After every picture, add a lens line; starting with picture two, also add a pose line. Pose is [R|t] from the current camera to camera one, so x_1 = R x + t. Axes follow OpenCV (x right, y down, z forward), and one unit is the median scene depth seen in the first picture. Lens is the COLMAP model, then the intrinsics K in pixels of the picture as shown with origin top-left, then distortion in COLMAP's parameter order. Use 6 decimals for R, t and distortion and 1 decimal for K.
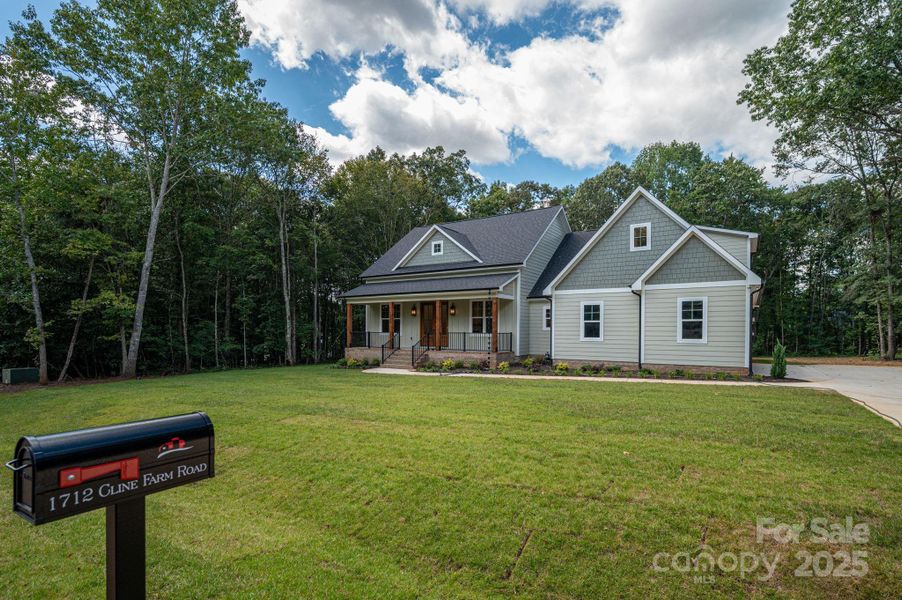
lens RADIAL K [[437.0, 0, 461.0], [0, 437.0, 335.2], [0, 0, 1]] dist [-0.001169, -0.003126]
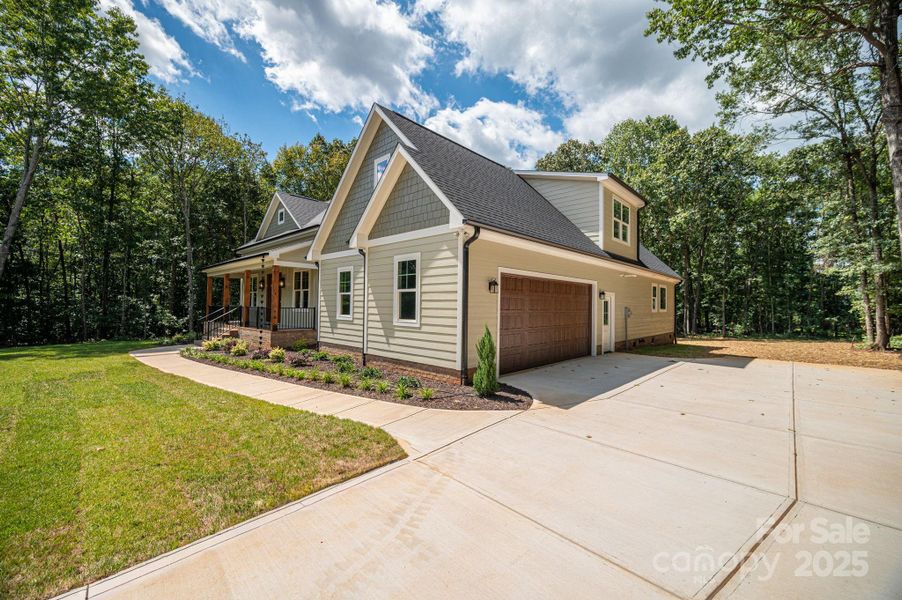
lens RADIAL K [[359.8, 0, 454.6], [0, 359.8, 296.5], [0, 0, 1]] dist [0.002439, 0.000796]
pose [[0.984708, 0.004123, -0.174162, 0.504612], [-0.010624, 0.999280, -0.036409, -0.004914], [0.173886, 0.037703, 0.984044, 0.357175]]
